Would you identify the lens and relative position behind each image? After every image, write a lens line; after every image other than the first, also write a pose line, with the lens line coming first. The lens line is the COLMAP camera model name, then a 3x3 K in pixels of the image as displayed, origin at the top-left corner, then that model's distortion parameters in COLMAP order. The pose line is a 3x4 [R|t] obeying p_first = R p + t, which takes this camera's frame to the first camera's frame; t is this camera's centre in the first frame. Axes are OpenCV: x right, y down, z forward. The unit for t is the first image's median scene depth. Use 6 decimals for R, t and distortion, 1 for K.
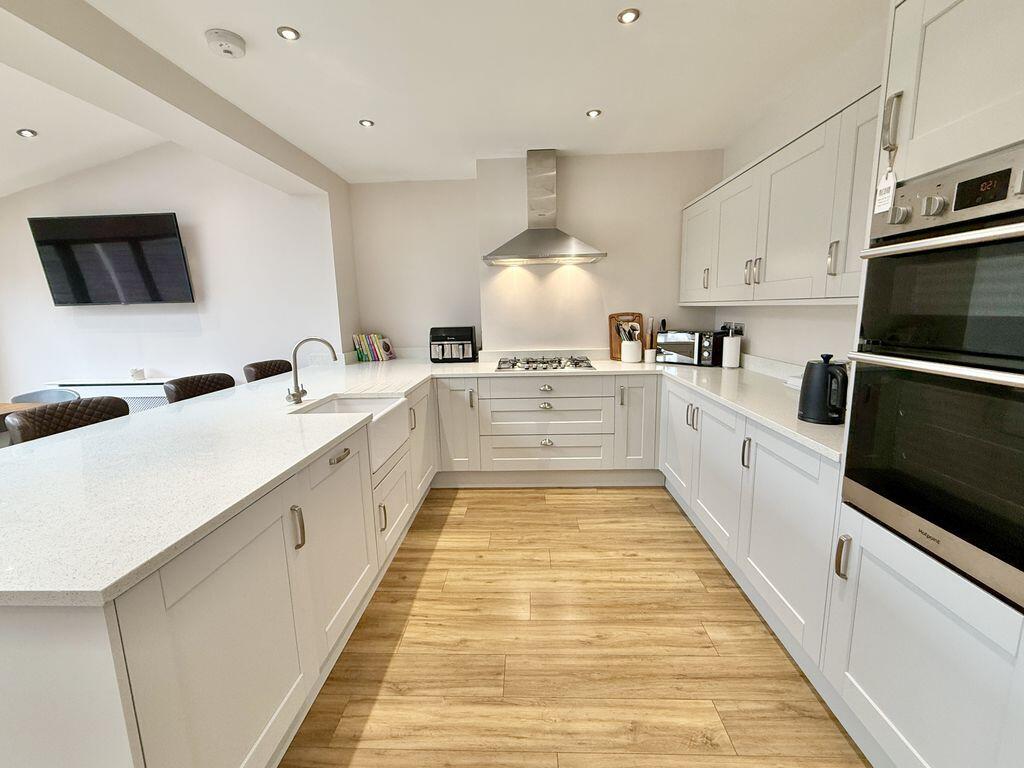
lens RADIAL K [[440.3, 0, 512.0], [0, 440.3, 384.0], [0, 0, 1]] dist [-0.000967, -0.000244]
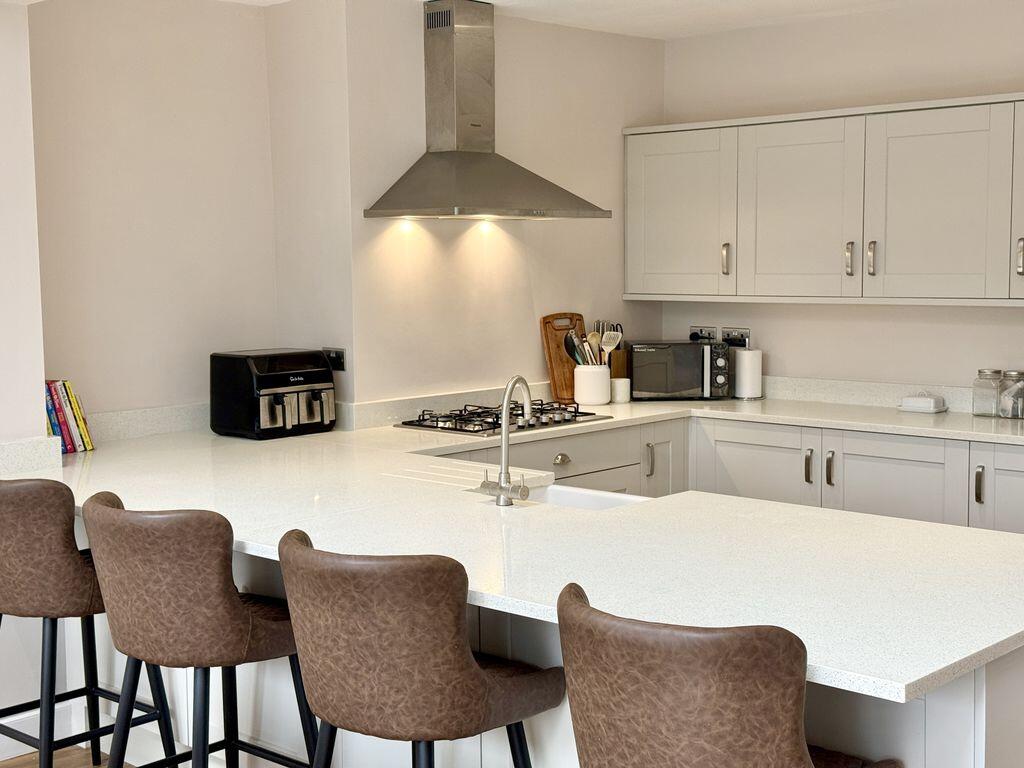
lens RADIAL K [[1428.2, 0, 512.0], [0, 1428.2, 384.0], [0, 0, 1]] dist [0.003623, 0.001893]
pose [[0.651612, -0.054205, 0.756613, -1.264366], [0.125774, 0.991358, -0.037297, -0.024585], [-0.748053, 0.119466, 0.652798, -0.073881]]
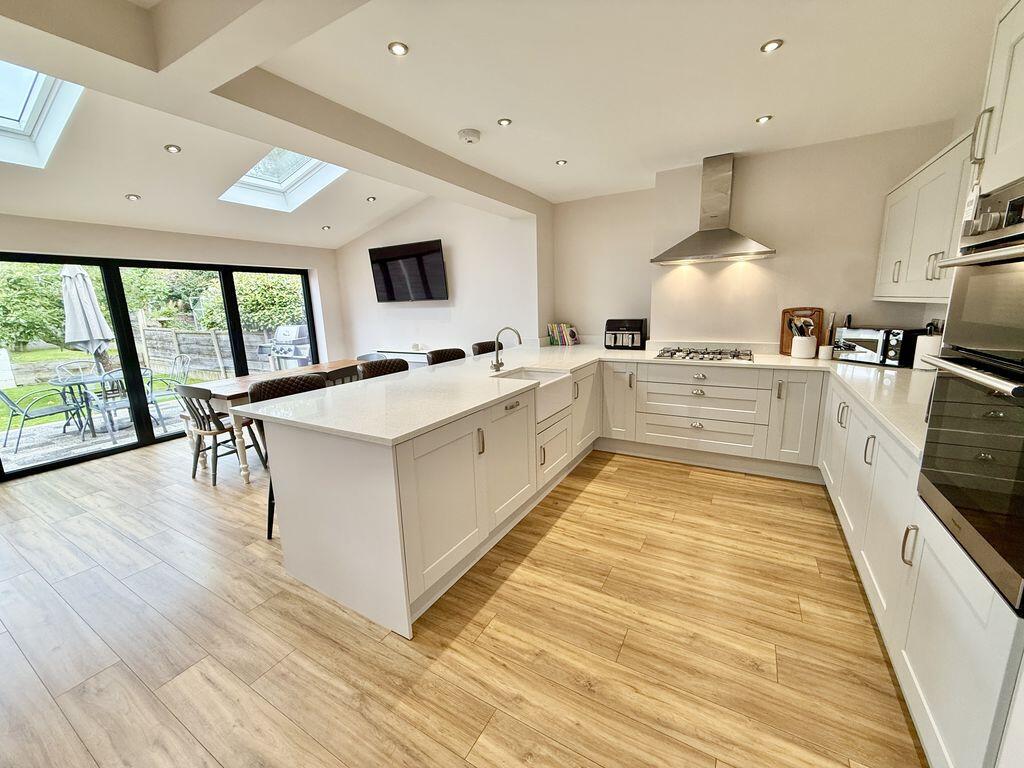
lens RADIAL K [[407.4, 0, 512.0], [0, 407.4, 384.0], [0, 0, 1]] dist [0.000483, 0.000076]
pose [[0.886879, 0.087465, -0.453646, 0.127308], [-0.070239, 0.996028, 0.054722, 0.006057], [0.456630, -0.016668, 0.889500, -0.135789]]
